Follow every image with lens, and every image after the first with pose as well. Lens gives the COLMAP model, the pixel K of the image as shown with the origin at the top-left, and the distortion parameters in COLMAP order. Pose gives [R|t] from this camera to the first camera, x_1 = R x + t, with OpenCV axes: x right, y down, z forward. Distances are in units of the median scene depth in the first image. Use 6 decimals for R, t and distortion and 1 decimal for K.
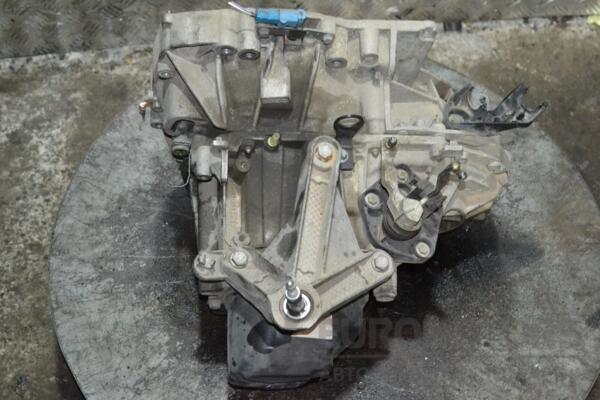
lens RADIAL K [[1107.8, 0, 300.0], [0, 1107.8, 200.0], [0, 0, 1]] dist [-0.004166, -0.039586]
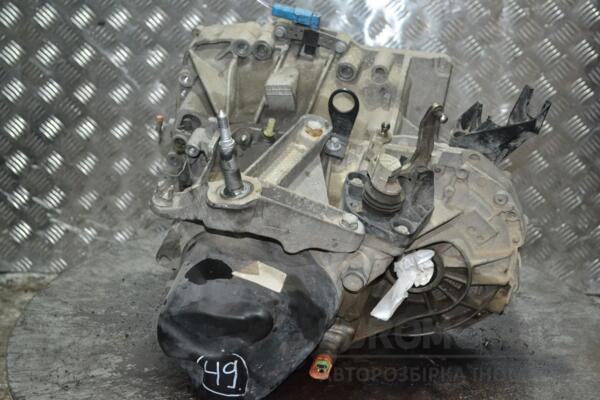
lens RADIAL K [[1107.8, 0, 300.0], [0, 1107.8, 200.0], [0, 0, 1]] dist [-0.004166, -0.039586]
pose [[0.968970, 0.090156, -0.230149, 0.234689], [-0.210824, 0.787513, -0.579117, 0.560169], [0.129034, 0.609668, 0.782084, 0.273132]]
